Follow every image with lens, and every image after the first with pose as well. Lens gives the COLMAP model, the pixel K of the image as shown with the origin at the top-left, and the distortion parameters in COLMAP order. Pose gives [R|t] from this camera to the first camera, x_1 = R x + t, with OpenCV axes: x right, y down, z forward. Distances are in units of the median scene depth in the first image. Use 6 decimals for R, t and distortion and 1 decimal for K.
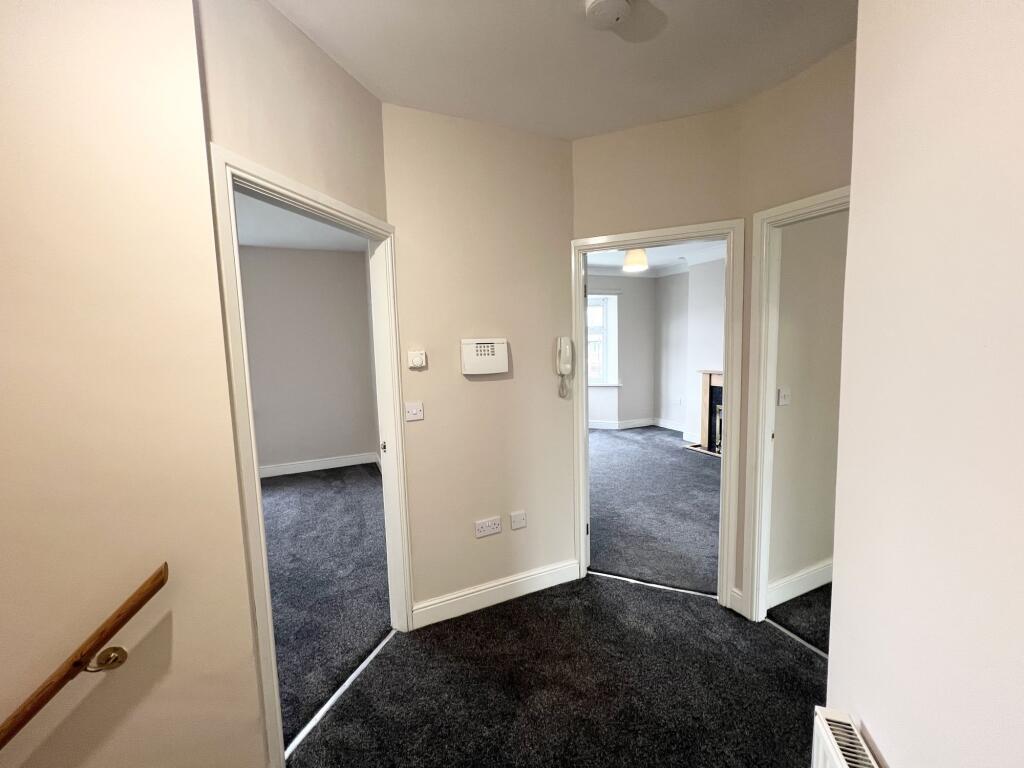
lens RADIAL K [[412.6, 0, 516.8], [0, 412.6, 385.8], [0, 0, 1]] dist [0.000466, 0.000105]
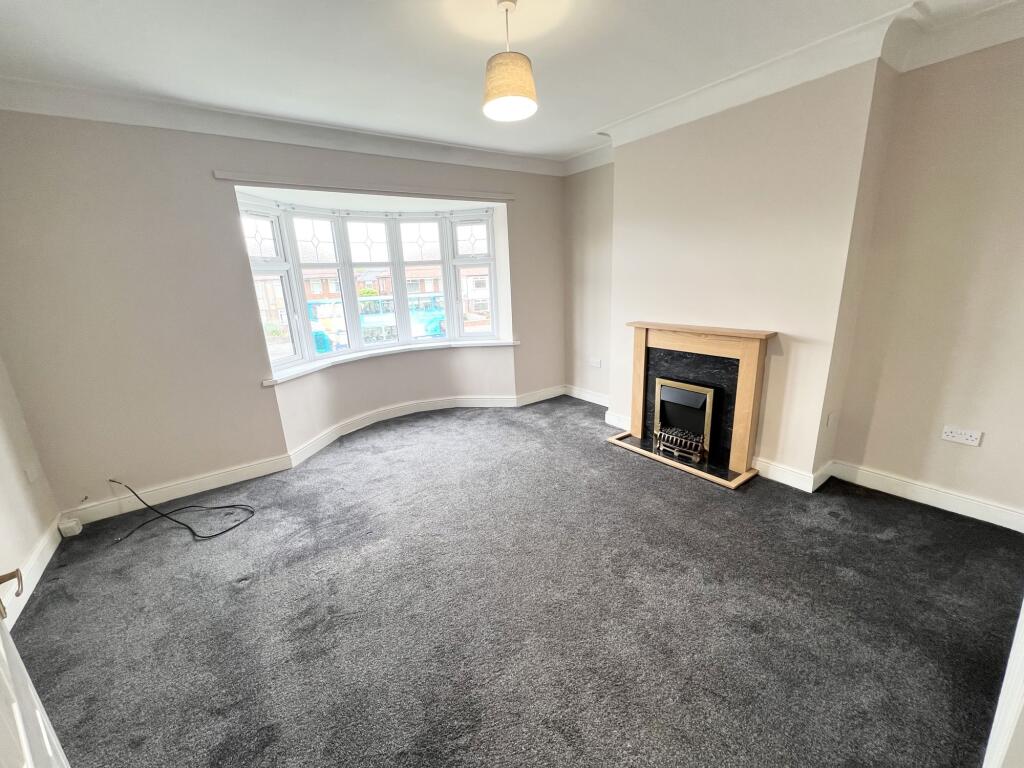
lens RADIAL K [[413.7, 0, 511.0], [0, 413.7, 378.6], [0, 0, 1]] dist [0.000487, -0.000008]
pose [[0.983039, -0.062241, 0.172510, 0.139739], [0.035659, 0.987566, 0.153108, -0.055905], [-0.179895, -0.144360, 0.973036, 0.385062]]
